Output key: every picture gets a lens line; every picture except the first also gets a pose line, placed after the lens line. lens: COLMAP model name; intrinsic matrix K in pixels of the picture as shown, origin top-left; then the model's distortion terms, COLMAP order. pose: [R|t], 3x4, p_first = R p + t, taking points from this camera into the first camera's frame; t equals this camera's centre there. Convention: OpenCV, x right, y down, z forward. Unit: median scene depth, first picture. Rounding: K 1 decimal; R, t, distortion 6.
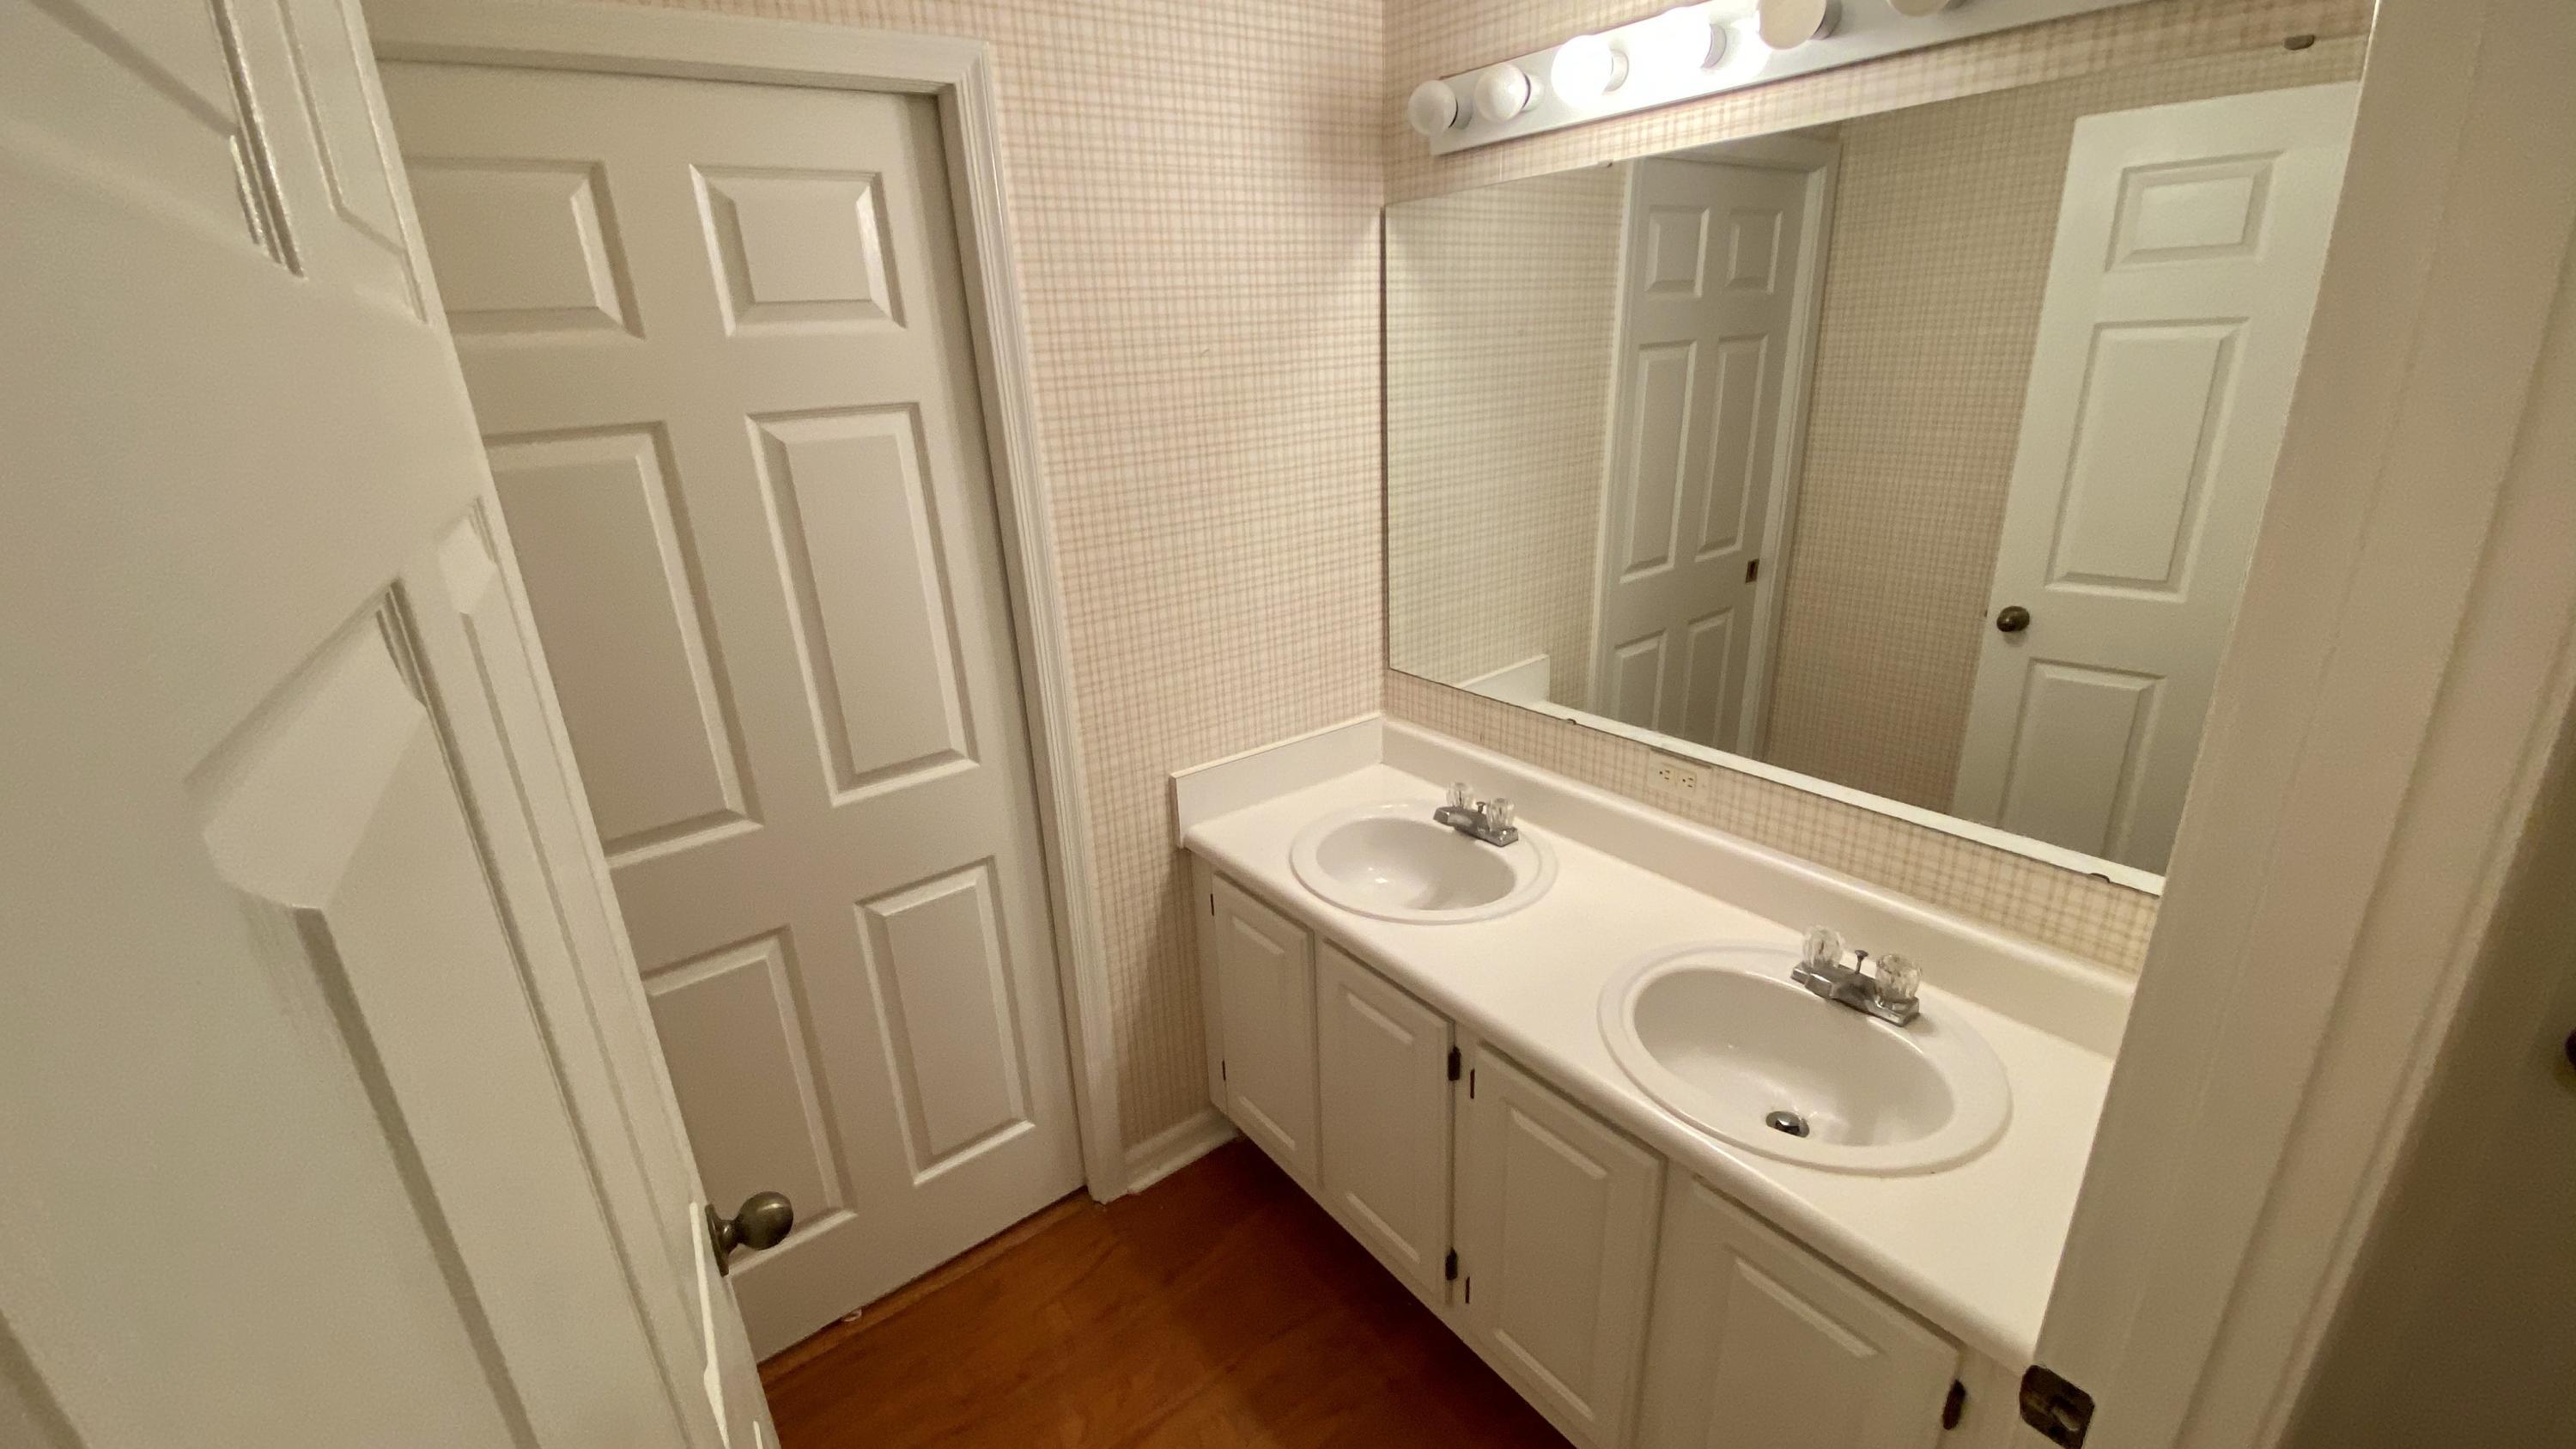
lens RADIAL K [[1039.7, 0, 1288.0], [0, 1039.7, 724.5], [0, 0, 1]] dist [0.053039, -0.047620]
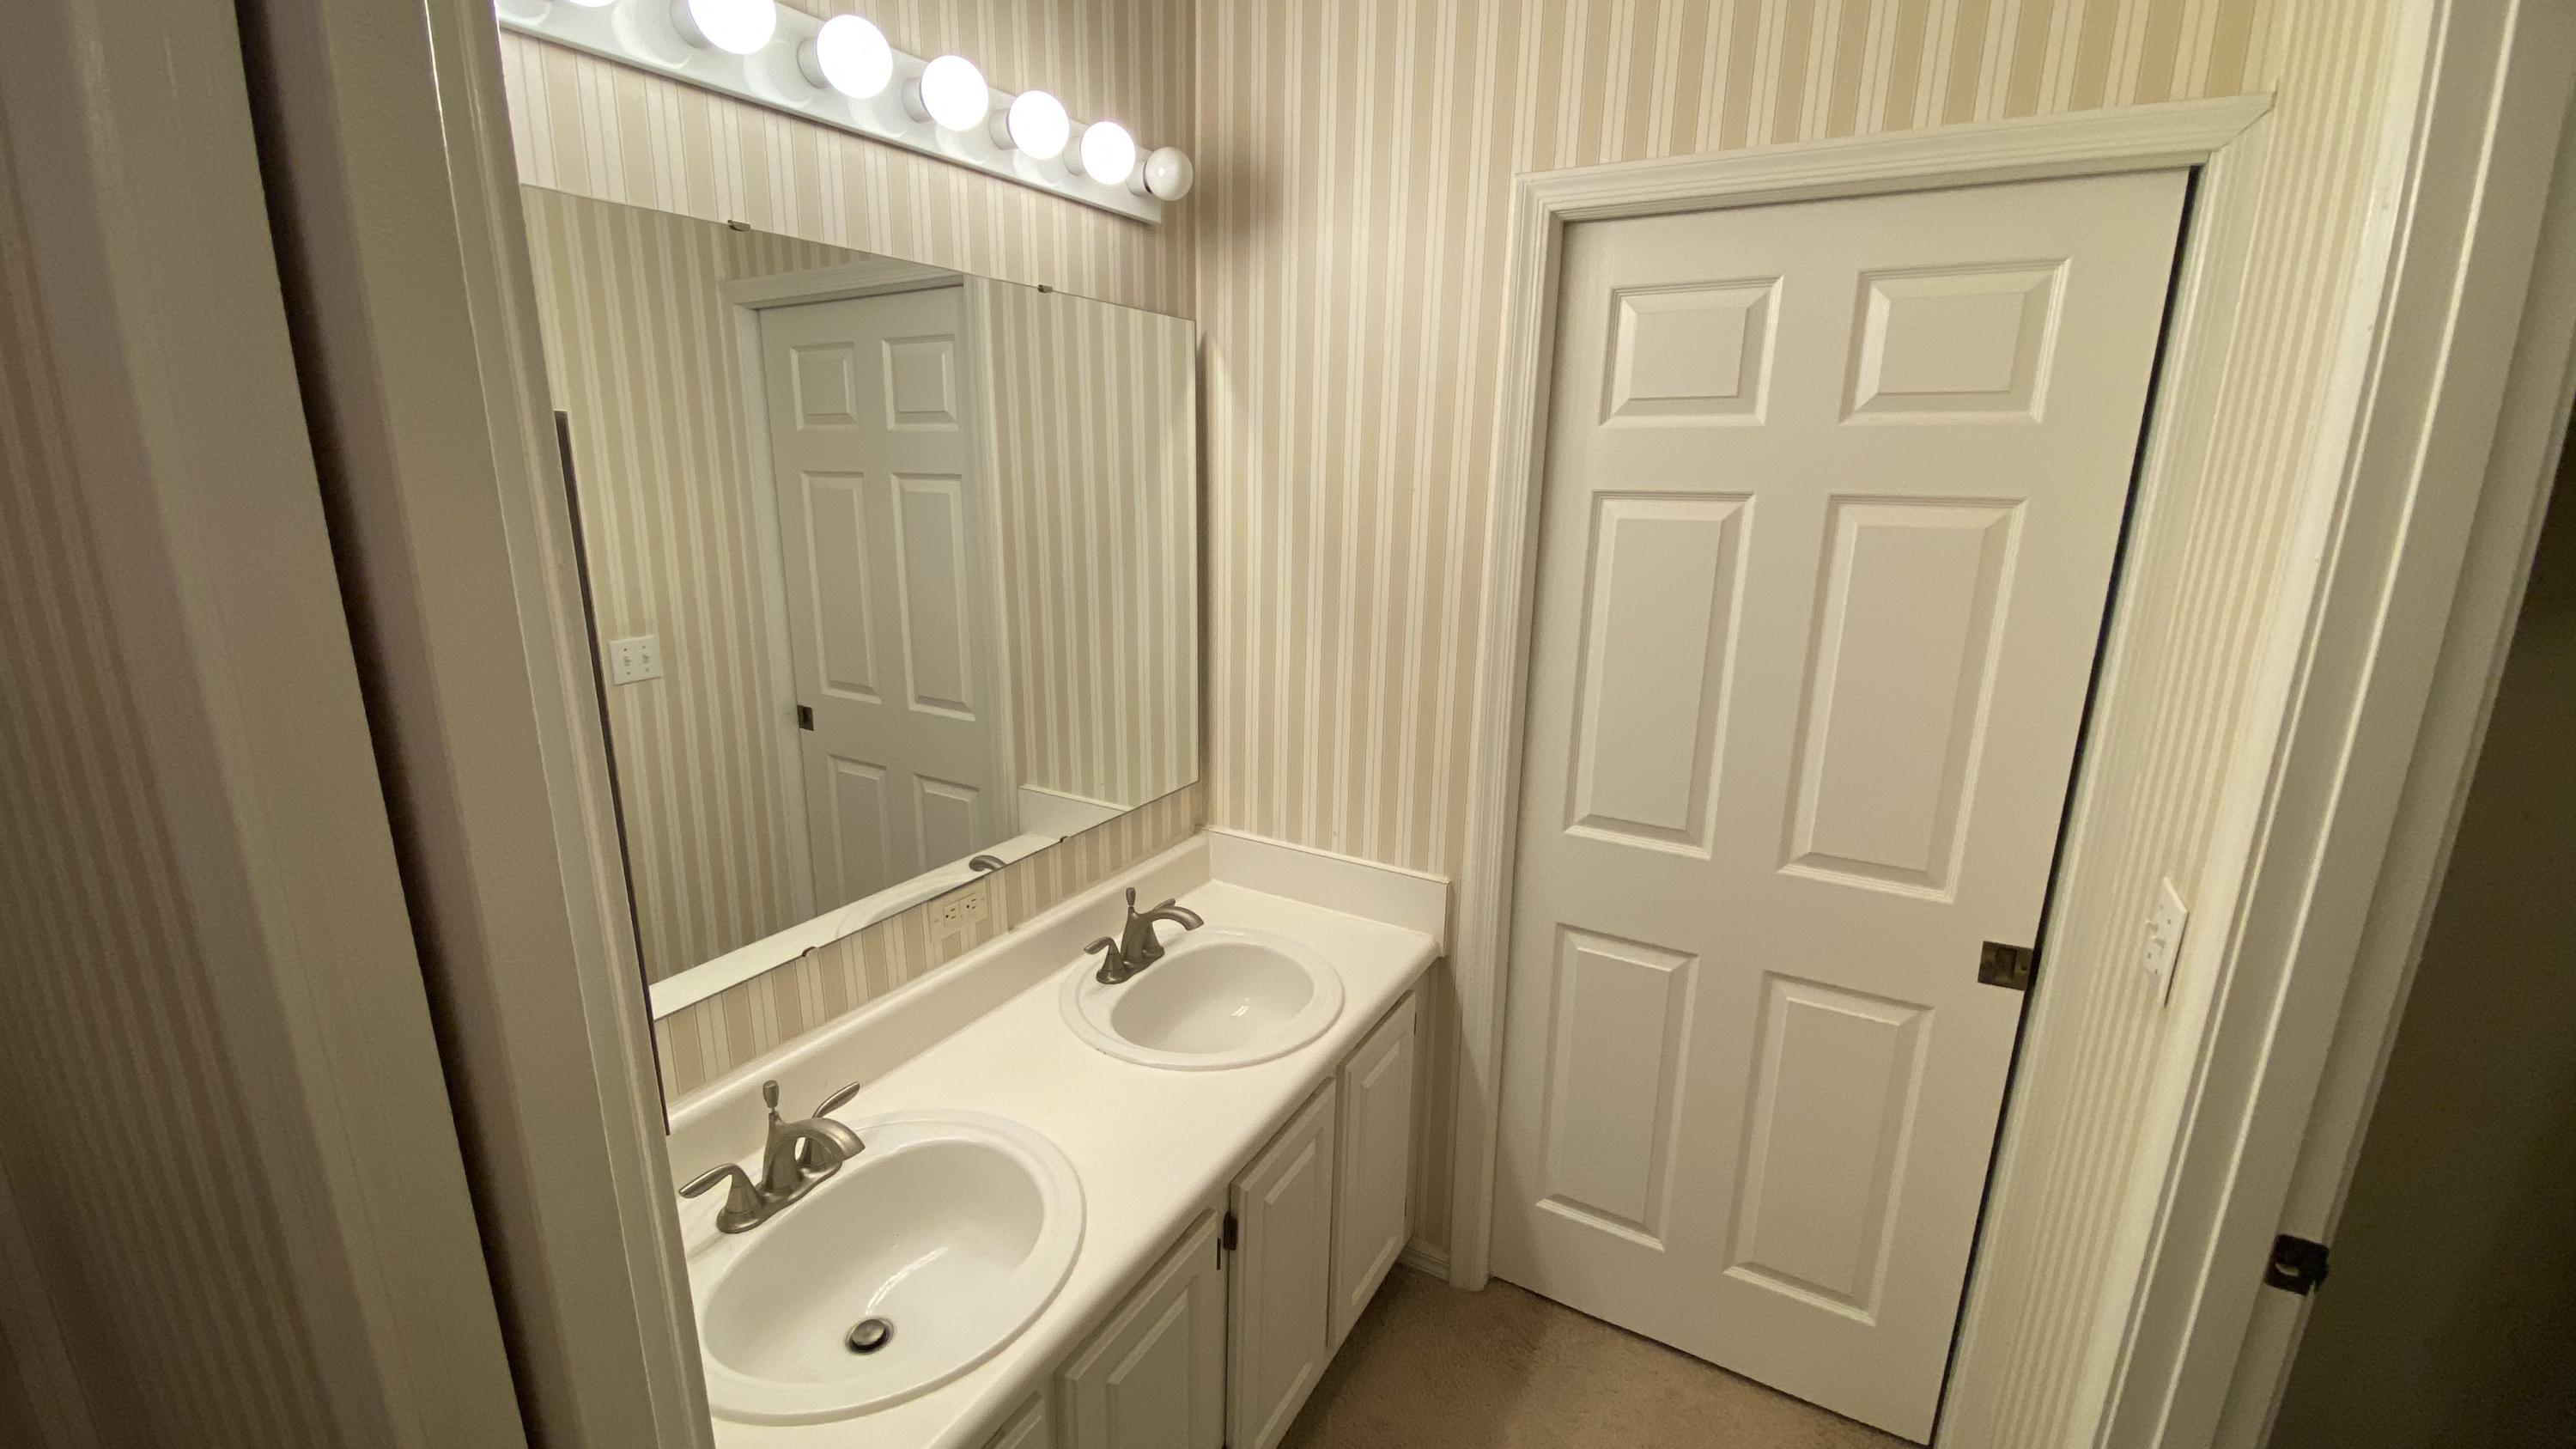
lens RADIAL K [[1039.7, 0, 1288.0], [0, 1039.7, 724.5], [0, 0, 1]] dist [0.053039, -0.047620]
pose [[0.360940, 0.298086, -0.883667, 0.728481], [-0.330435, 0.926946, 0.177717, -0.229531], [0.872087, 0.227849, 0.433070, 0.480504]]
